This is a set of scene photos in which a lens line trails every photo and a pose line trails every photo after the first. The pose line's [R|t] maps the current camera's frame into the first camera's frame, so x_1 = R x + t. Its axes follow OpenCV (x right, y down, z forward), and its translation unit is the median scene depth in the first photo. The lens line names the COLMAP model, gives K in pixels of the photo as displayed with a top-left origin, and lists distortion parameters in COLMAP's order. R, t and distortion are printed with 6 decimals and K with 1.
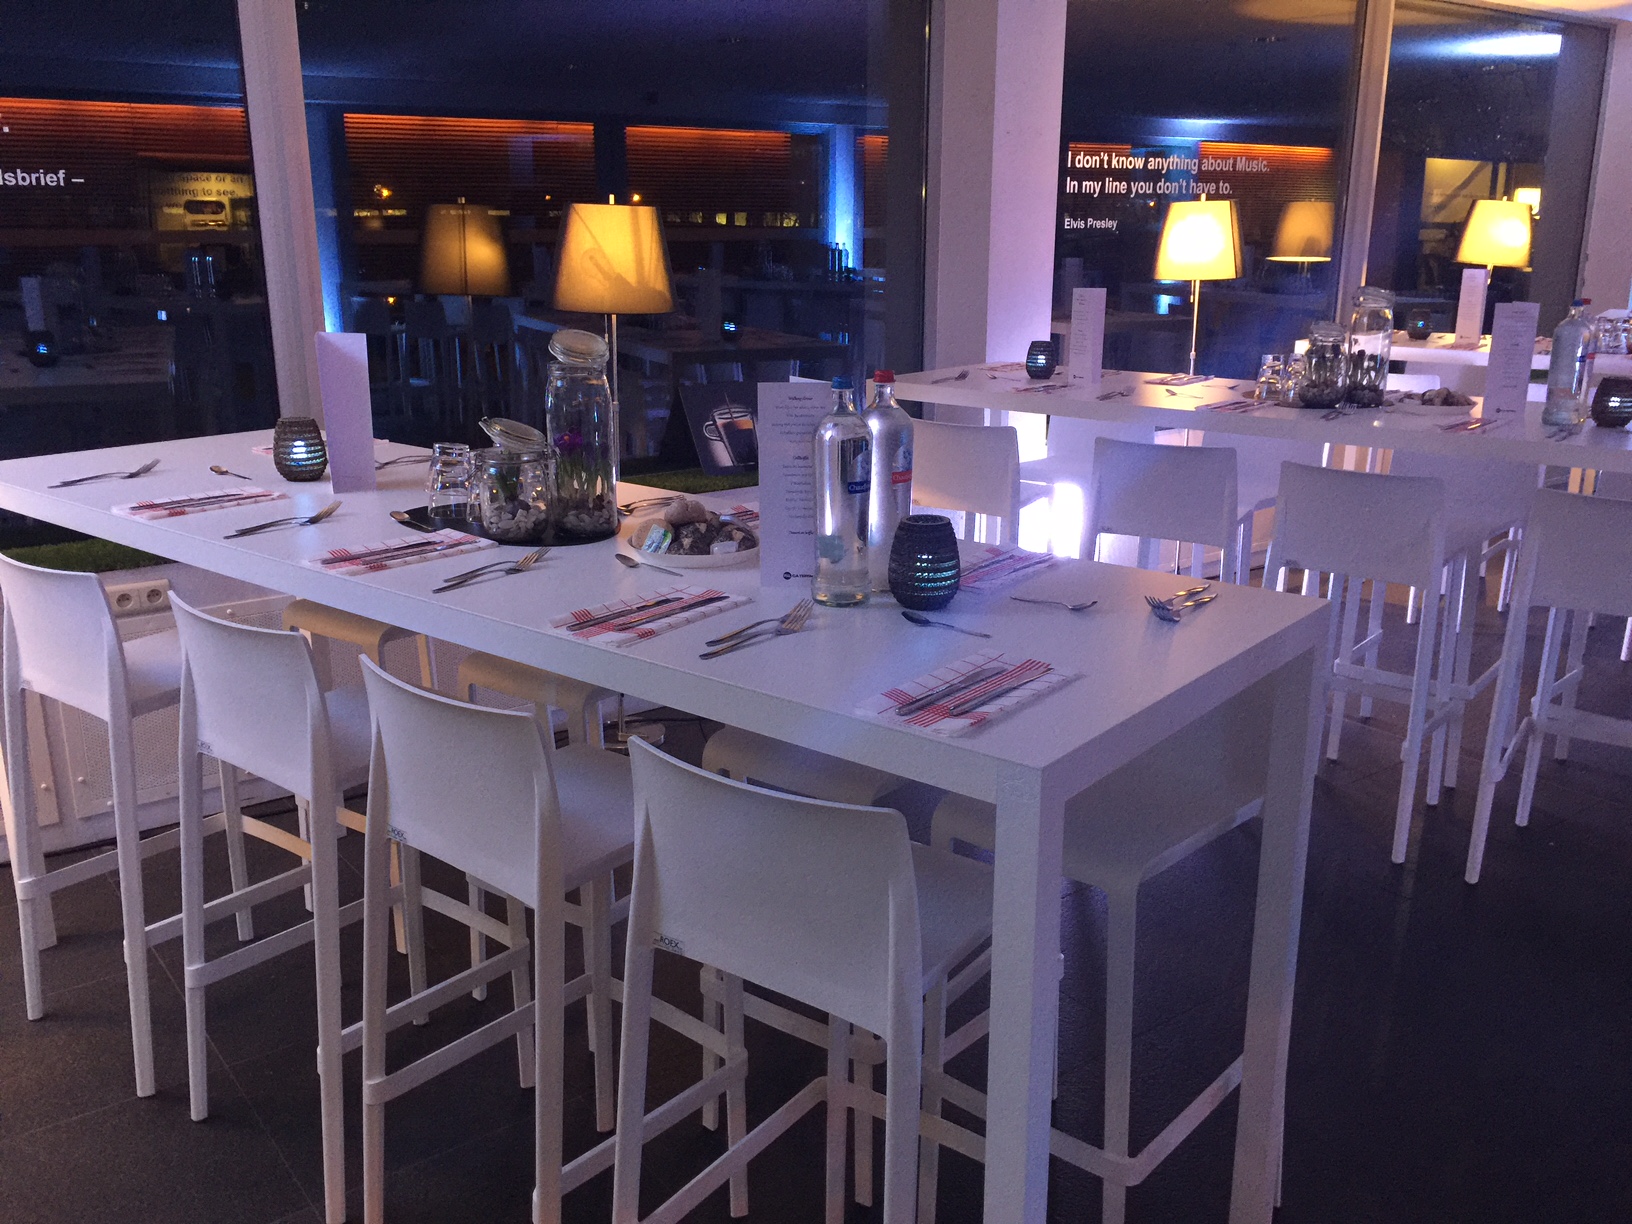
lens RADIAL K [[1415.5, 0, 816.0], [0, 1415.5, 612.0], [0, 0, 1]] dist [0.086740, -0.136664]
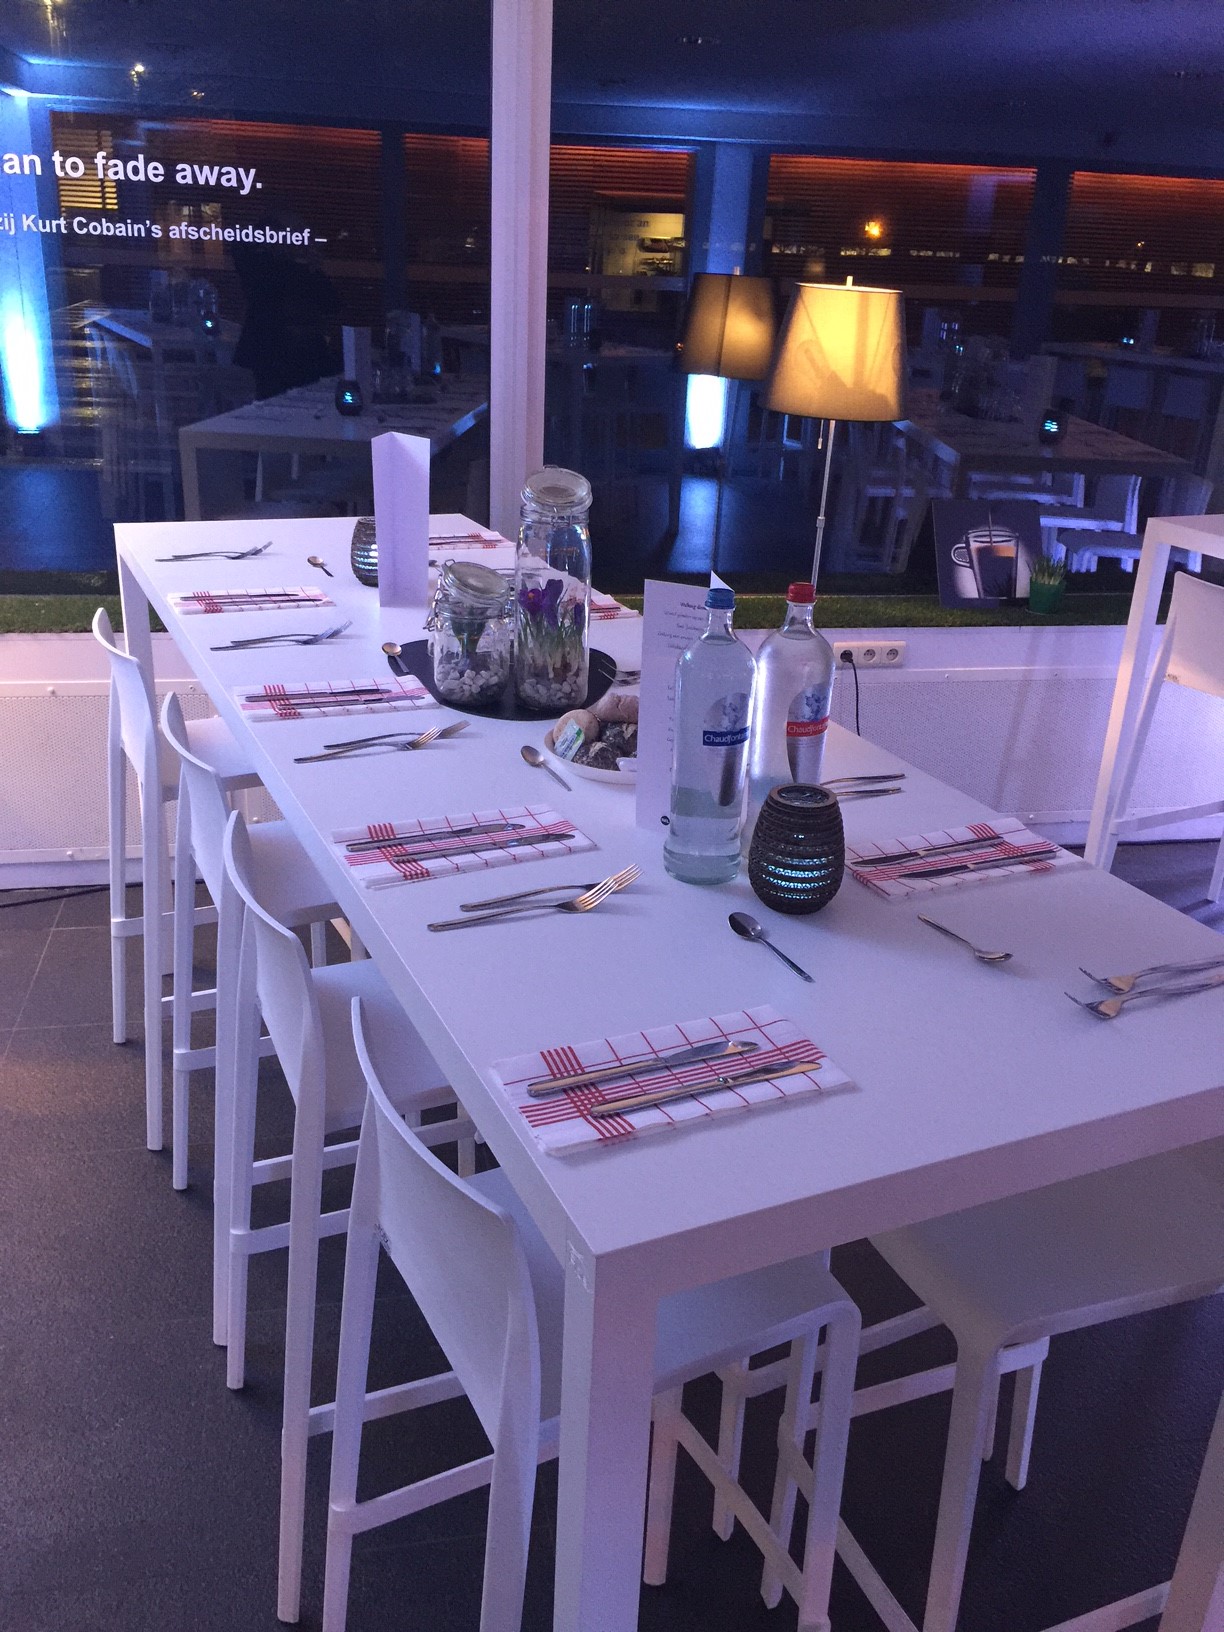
lens RADIAL K [[1415.5, 0, 612.0], [0, 1415.5, 816.0], [0, 0, 1]] dist [0.086740, -0.136664]
pose [[0.894520, 0.201438, -0.399070, 0.241048], [-0.159555, 0.977788, 0.135914, -0.117181], [0.417584, -0.057905, 0.906791, 0.232980]]
